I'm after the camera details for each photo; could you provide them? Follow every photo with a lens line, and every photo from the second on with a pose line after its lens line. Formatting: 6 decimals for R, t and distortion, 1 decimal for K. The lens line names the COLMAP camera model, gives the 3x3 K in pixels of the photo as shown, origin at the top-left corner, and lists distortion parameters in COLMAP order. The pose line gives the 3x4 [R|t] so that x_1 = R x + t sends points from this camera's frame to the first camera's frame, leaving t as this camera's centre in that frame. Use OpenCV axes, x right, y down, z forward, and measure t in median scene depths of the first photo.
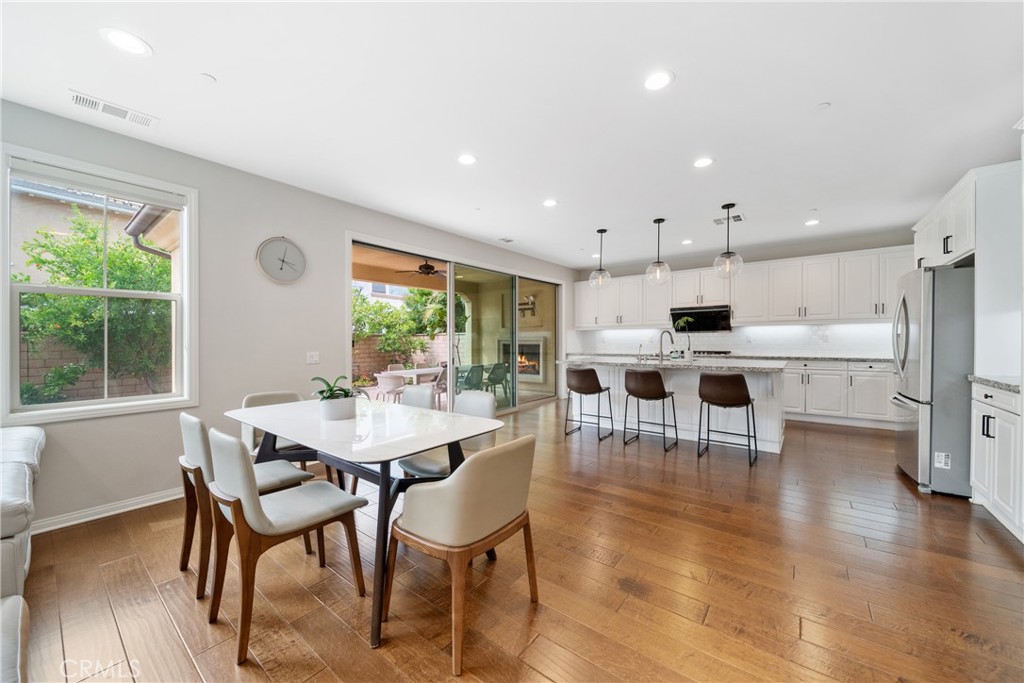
lens RADIAL K [[372.0, 0, 507.6], [0, 372.0, 343.2], [0, 0, 1]] dist [-0.001667, -0.001249]
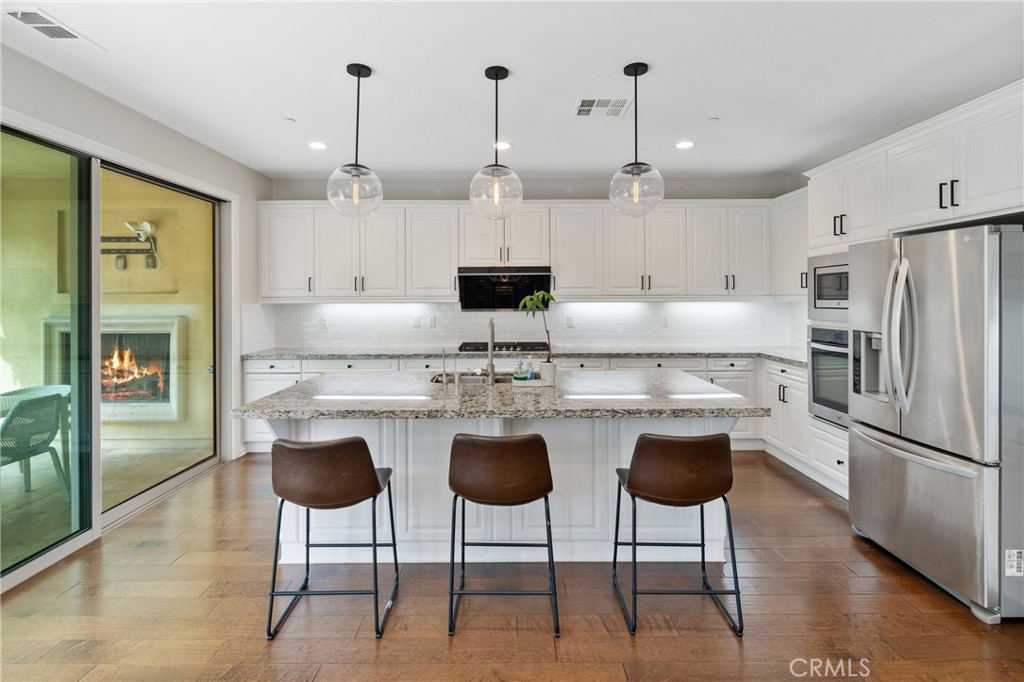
lens RADIAL K [[508.9, 0, 508.6], [0, 508.9, 301.2], [0, 0, 1]] dist [0.003221, -0.002359]
pose [[0.778625, 0.000560, 0.627490, 0.026537], [0.005027, 0.999962, -0.007130, -0.037671], [-0.627470, 0.008706, 0.778592, 0.368028]]
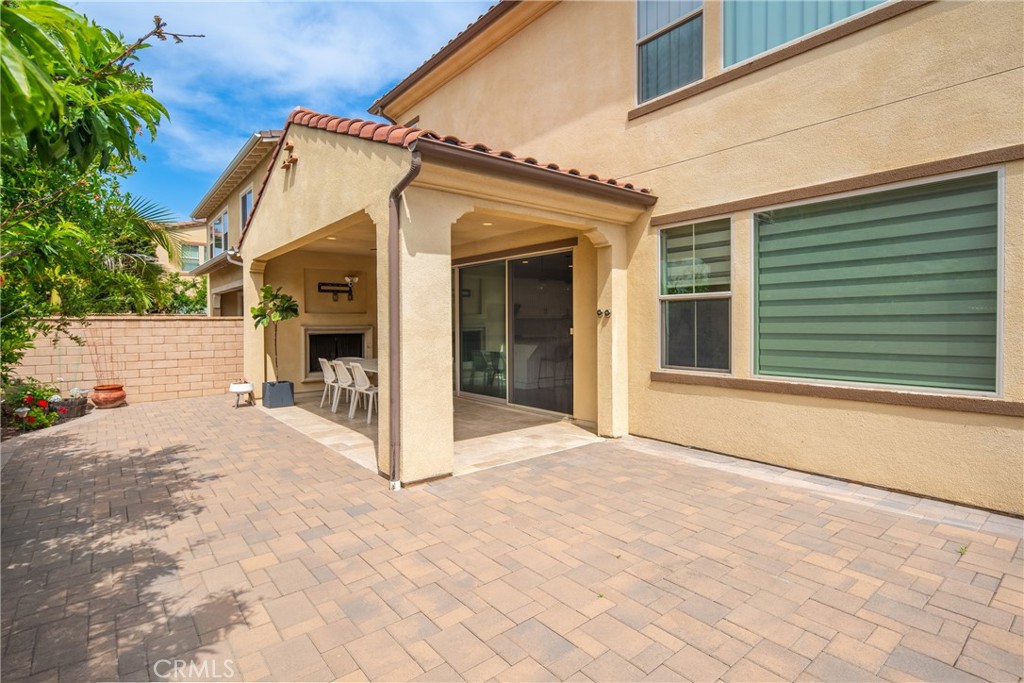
lens RADIAL K [[508.9, 0, 509.5], [0, 508.9, 331.5], [0, 0, 1]] dist [0.003221, -0.002359]
pose [[0.223847, -0.024164, 0.974325, -1.226591], [0.019170, 0.999608, 0.020387, -0.026243], [-0.974436, 0.014114, 0.224222, 0.514934]]
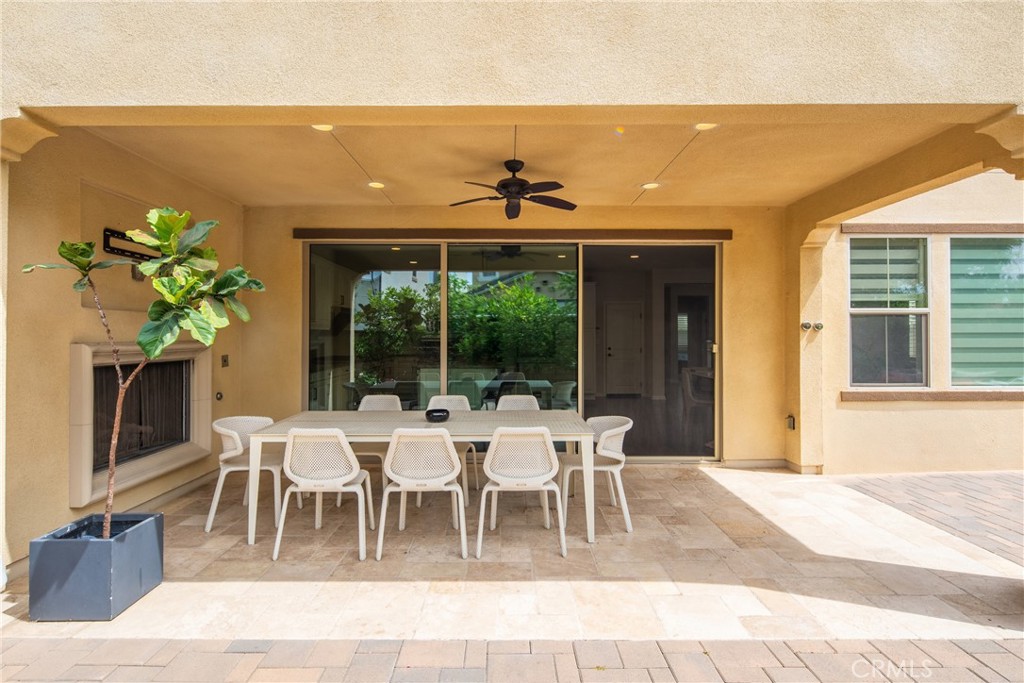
lens RADIAL K [[508.9, 0, 512.9], [0, 508.9, 336.3], [0, 0, 1]] dist [0.003221, -0.002359]
pose [[-0.625356, -0.005570, 0.780320, -0.646701], [0.006675, 0.999900, 0.012487, -0.034268], [-0.780311, 0.013017, -0.625256, 1.338208]]
